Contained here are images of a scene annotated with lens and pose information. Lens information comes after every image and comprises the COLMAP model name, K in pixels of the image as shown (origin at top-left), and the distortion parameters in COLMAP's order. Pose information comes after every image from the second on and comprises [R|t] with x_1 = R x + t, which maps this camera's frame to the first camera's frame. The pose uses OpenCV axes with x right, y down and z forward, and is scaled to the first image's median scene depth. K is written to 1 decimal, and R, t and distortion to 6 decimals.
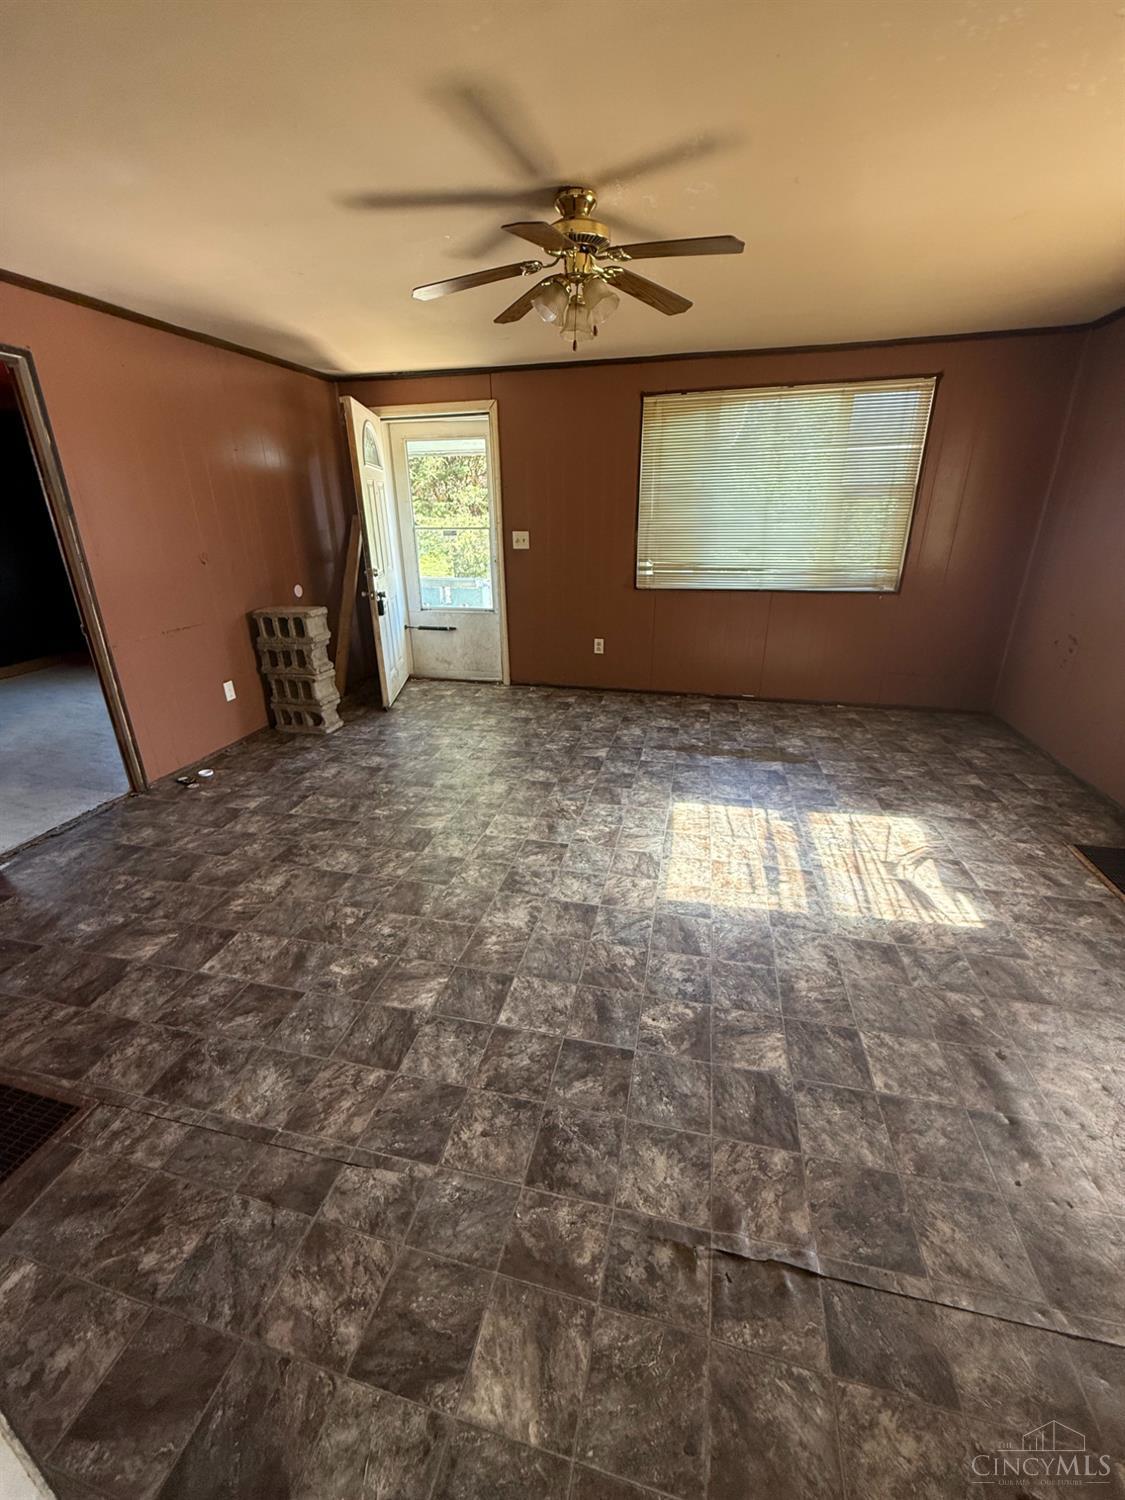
lens RADIAL K [[597.3, 0, 561.9], [0, 597.3, 754.2], [0, 0, 1]] dist [-0.003552, 0.000593]
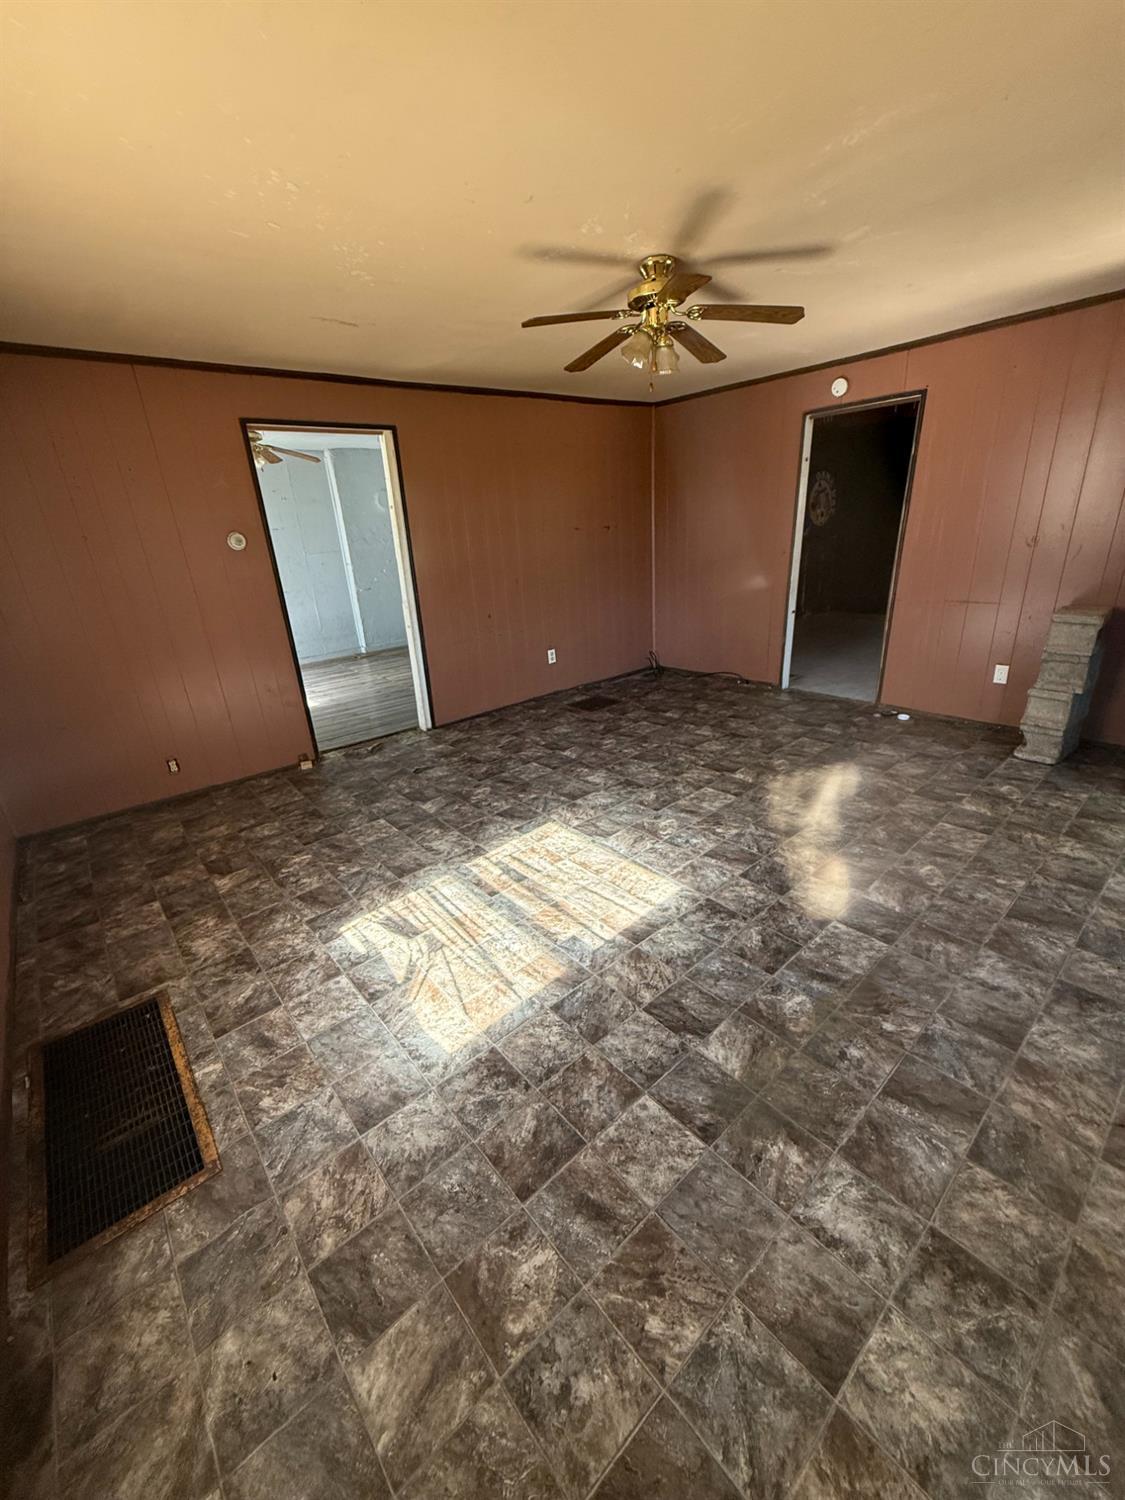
lens RADIAL K [[597.3, 0, 567.7], [0, 597.3, 747.0], [0, 0, 1]] dist [-0.003552, 0.000593]
pose [[-0.587802, 0.331625, -0.737912, 0.995227], [-0.247613, 0.794601, 0.554344, -0.587643], [0.770179, 0.508561, -0.384954, 1.351859]]
